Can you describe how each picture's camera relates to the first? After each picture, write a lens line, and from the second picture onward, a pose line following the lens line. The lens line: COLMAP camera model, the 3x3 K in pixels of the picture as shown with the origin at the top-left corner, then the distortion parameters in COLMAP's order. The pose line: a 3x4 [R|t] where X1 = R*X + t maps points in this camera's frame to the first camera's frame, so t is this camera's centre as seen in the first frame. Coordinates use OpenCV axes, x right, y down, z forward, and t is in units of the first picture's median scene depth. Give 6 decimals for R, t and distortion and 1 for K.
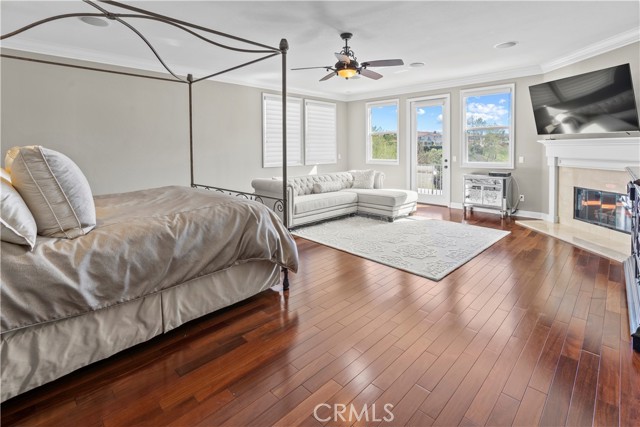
lens RADIAL K [[297.8, 0, 320.0], [0, 297.8, 213.5], [0, 0, 1]] dist [-0.000210, -0.000079]
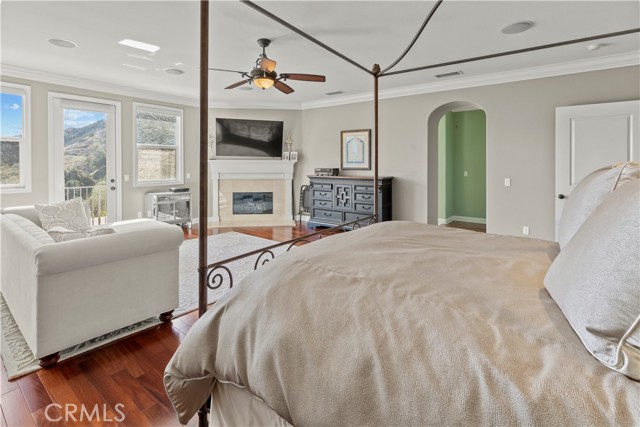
lens RADIAL K [[297.8, 0, 320.0], [0, 297.8, 213.5], [0, 0, 1]] dist [-0.000210, -0.000079]
pose [[-0.103345, -0.165173, 0.980835, -0.683651], [0.201351, 0.962224, 0.183254, -0.192355], [-0.974052, 0.216431, -0.066184, 0.790578]]
